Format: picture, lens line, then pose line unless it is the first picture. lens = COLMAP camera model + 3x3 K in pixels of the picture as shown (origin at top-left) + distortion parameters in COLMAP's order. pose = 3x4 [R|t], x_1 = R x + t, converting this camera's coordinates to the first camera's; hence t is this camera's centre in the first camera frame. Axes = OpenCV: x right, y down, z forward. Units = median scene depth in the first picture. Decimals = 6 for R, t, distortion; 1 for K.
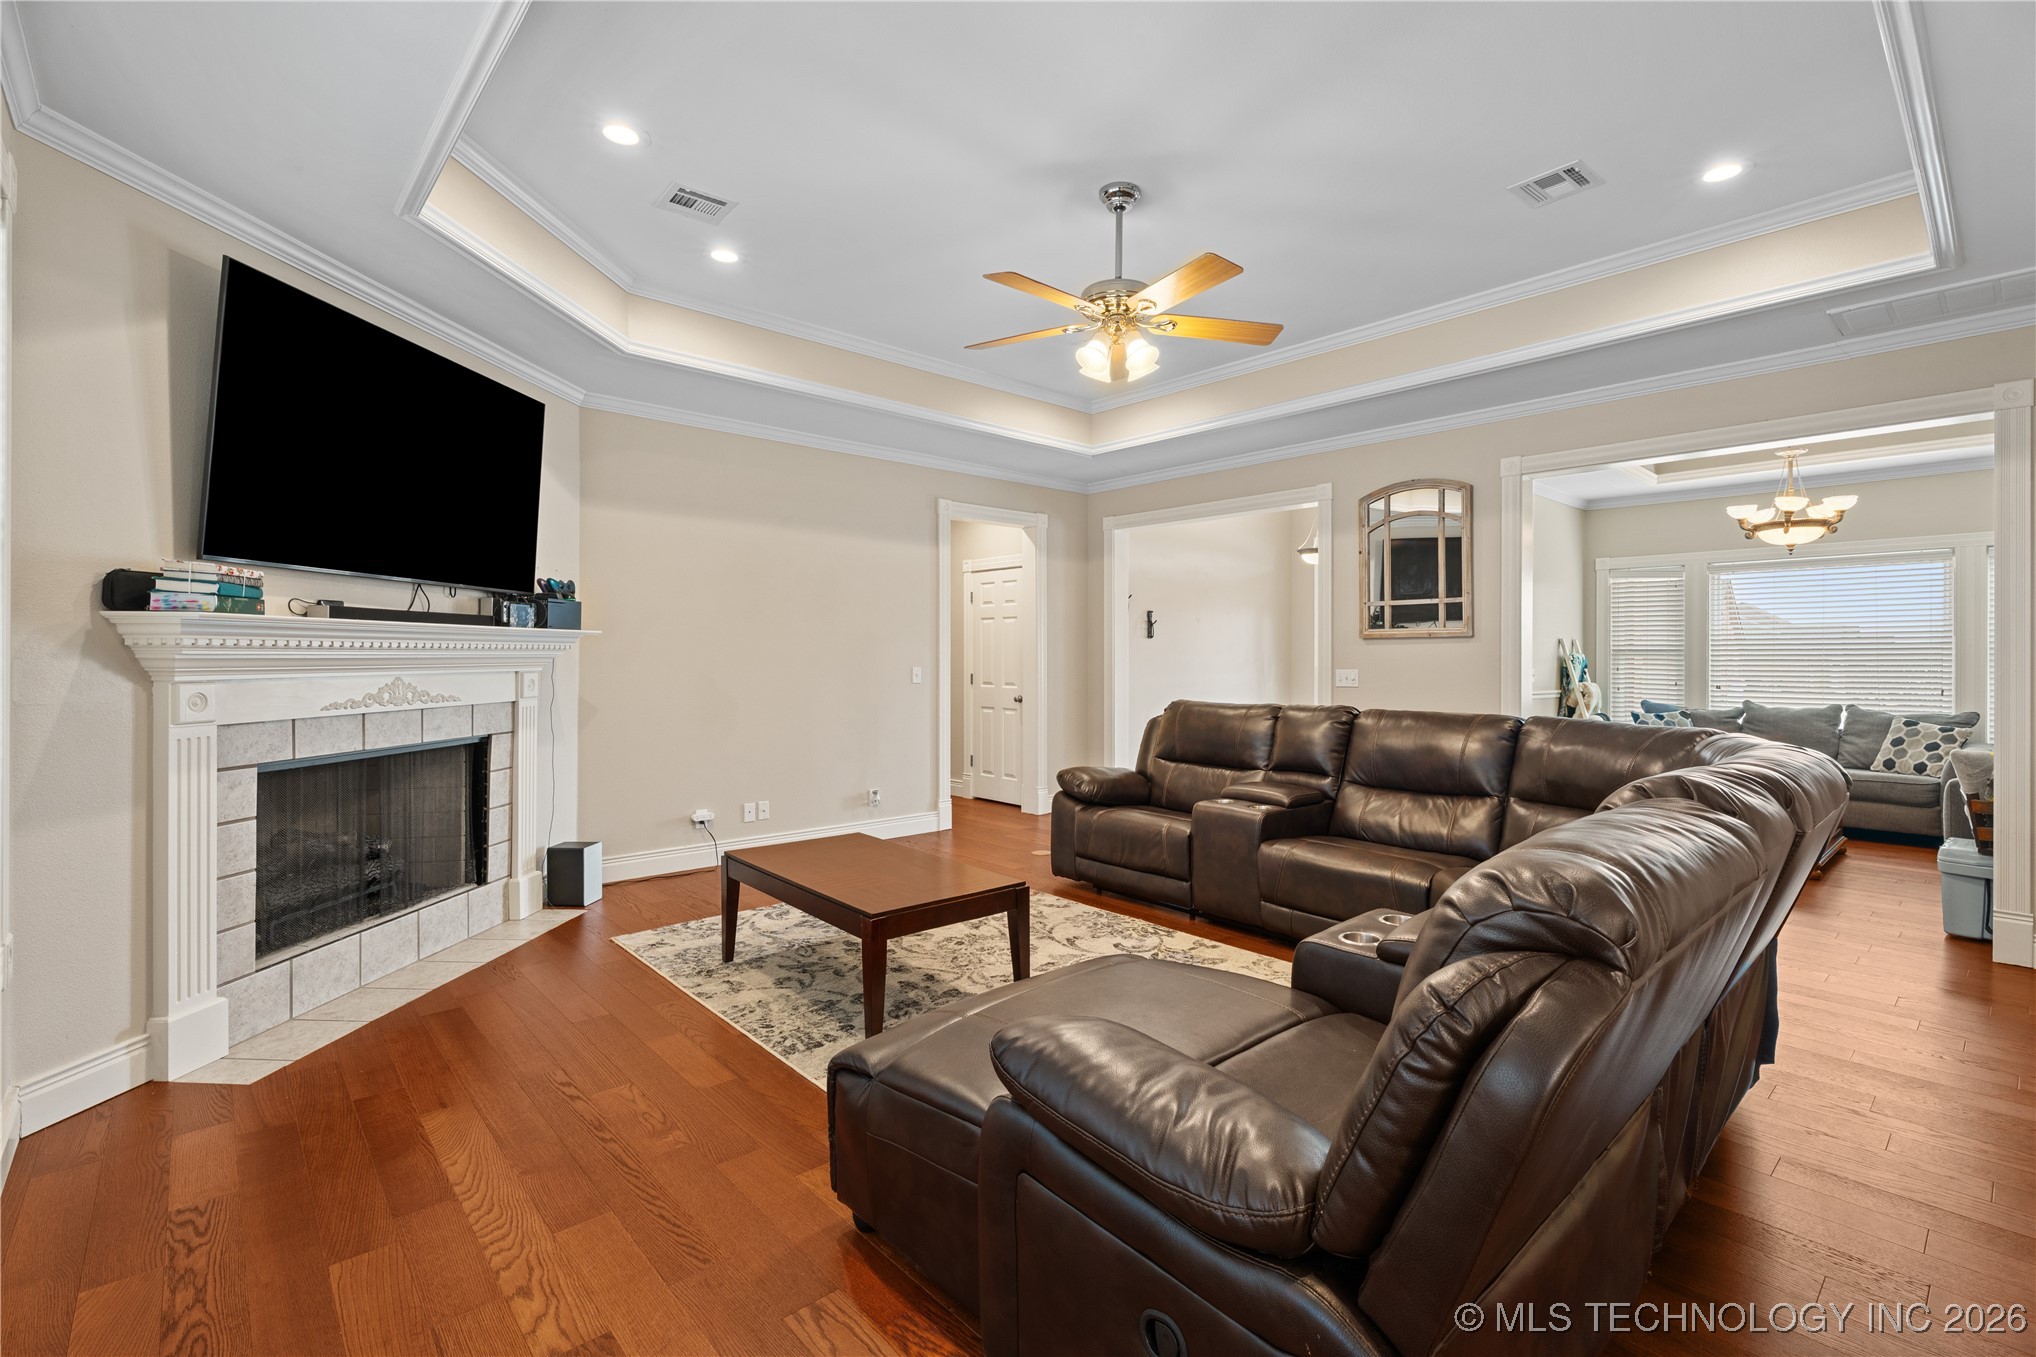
lens RADIAL K [[913.5, 0, 1016.9], [0, 913.5, 643.5], [0, 0, 1]] dist [0.001891, 0.000450]
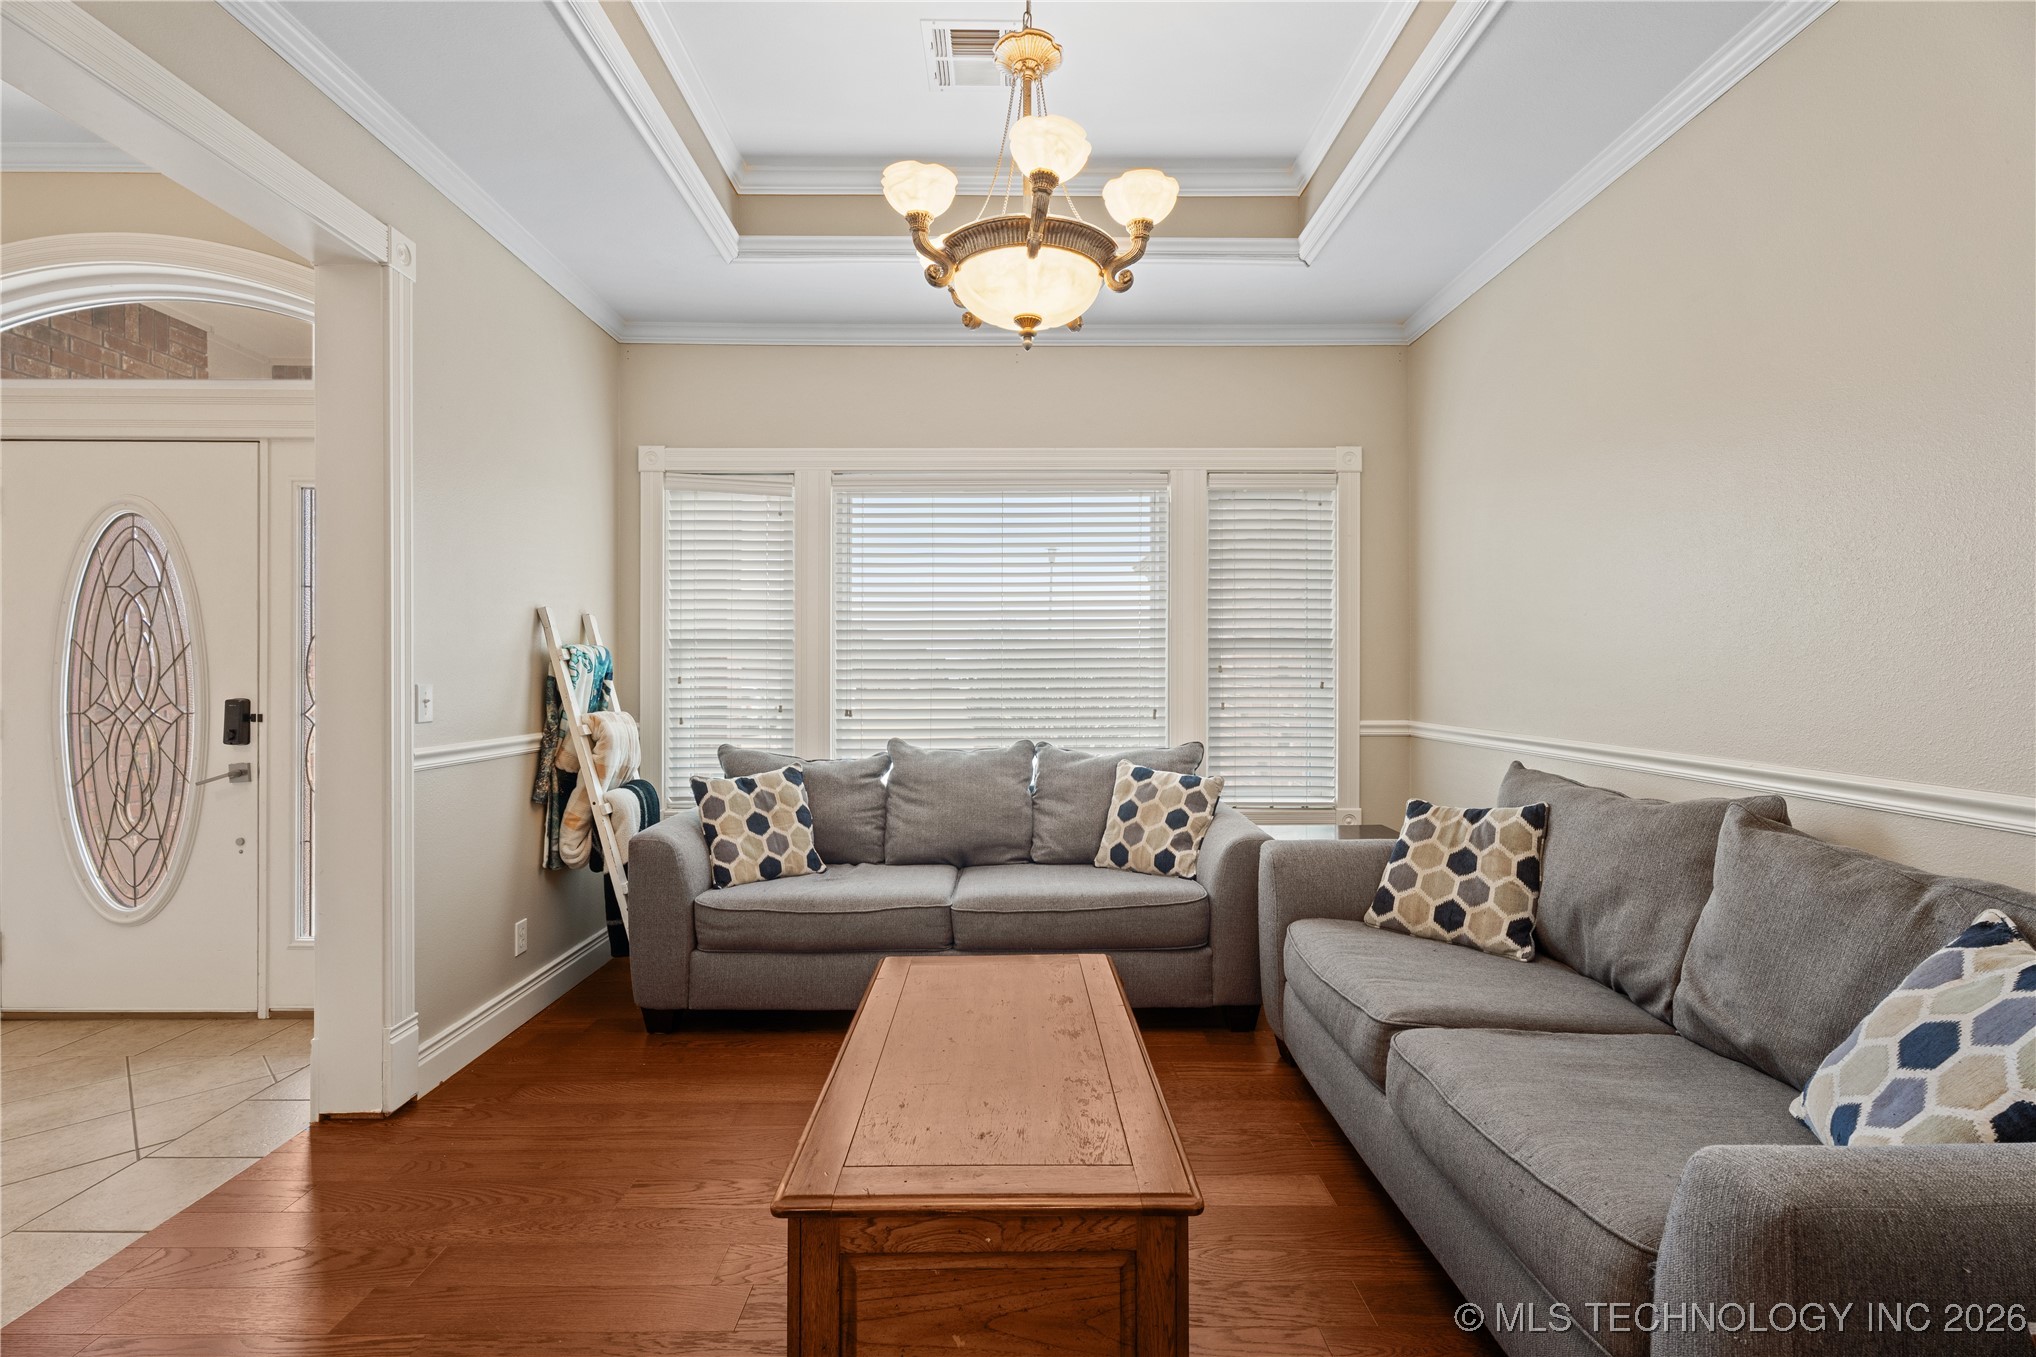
lens RADIAL K [[913.5, 0, 1010.7], [0, 913.5, 680.5], [0, 0, 1]] dist [0.001891, 0.000450]
pose [[0.660287, -0.007951, 0.750971, 0.483000], [-0.003749, 0.999897, 0.013883, 0.023479], [-0.751004, -0.011982, 0.660189, 0.648823]]
